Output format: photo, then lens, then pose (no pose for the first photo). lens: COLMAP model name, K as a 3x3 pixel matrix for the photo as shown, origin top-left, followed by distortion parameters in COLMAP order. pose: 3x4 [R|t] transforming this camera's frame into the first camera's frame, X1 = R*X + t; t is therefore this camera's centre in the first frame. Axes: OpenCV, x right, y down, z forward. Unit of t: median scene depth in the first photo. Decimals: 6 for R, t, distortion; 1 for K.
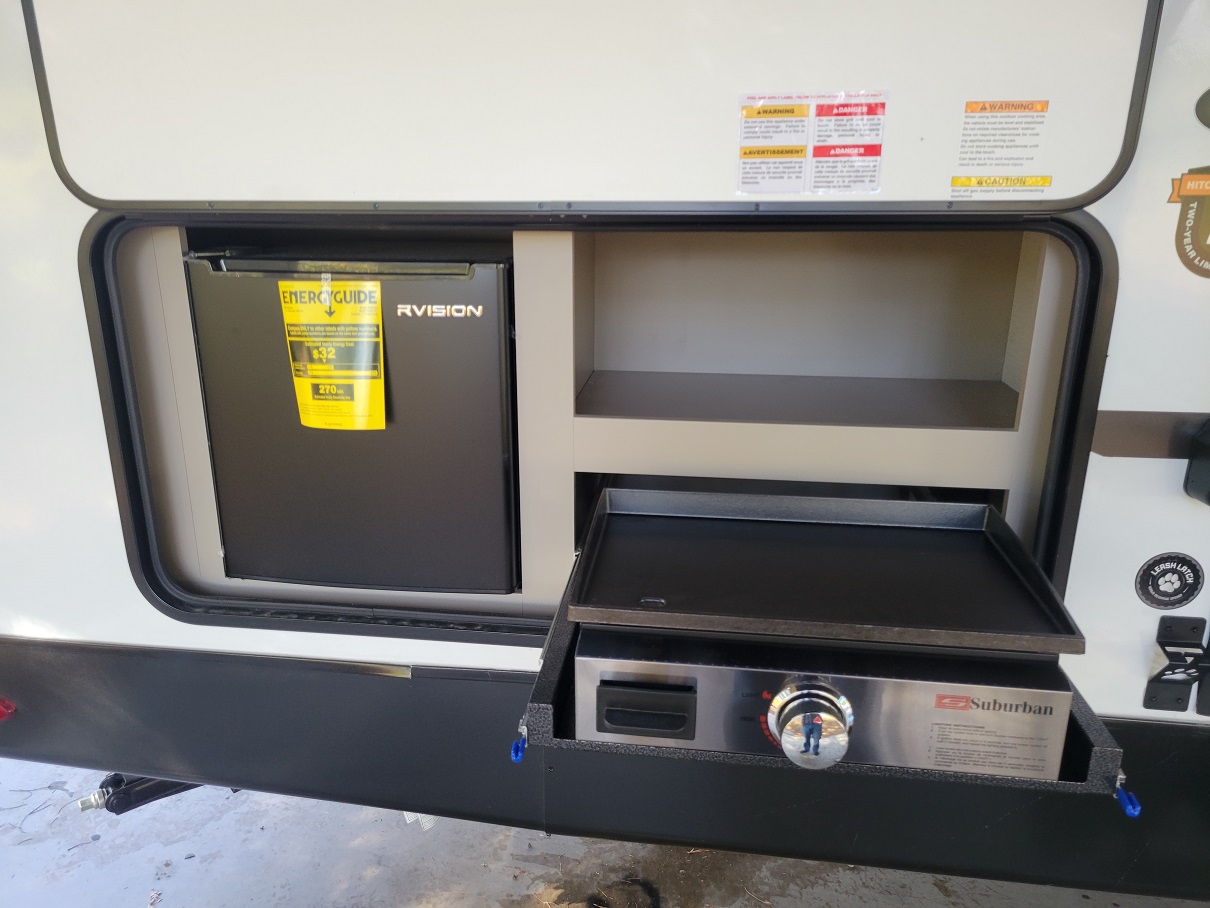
lens RADIAL K [[907.5, 0, 605.0], [0, 907.5, 454.0], [0, 0, 1]] dist [0.012378, 0.000766]
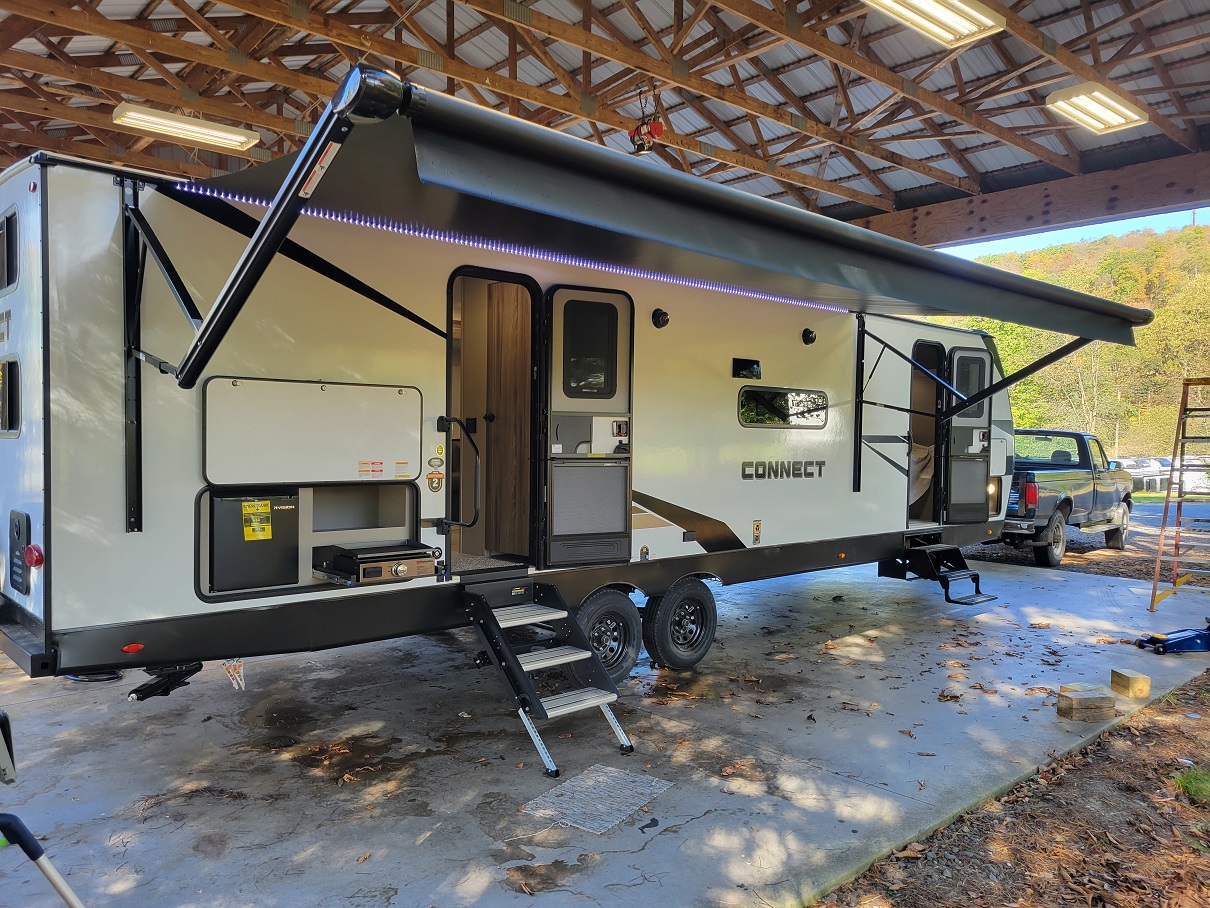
lens RADIAL K [[907.5, 0, 605.0], [0, 907.5, 454.0], [0, 0, 1]] dist [0.012378, 0.000766]
pose [[0.641597, 0.002445, 0.767038, -2.393156], [0.216723, 0.958672, -0.184336, 0.678633], [-0.735788, 0.284505, 0.614551, -2.645622]]
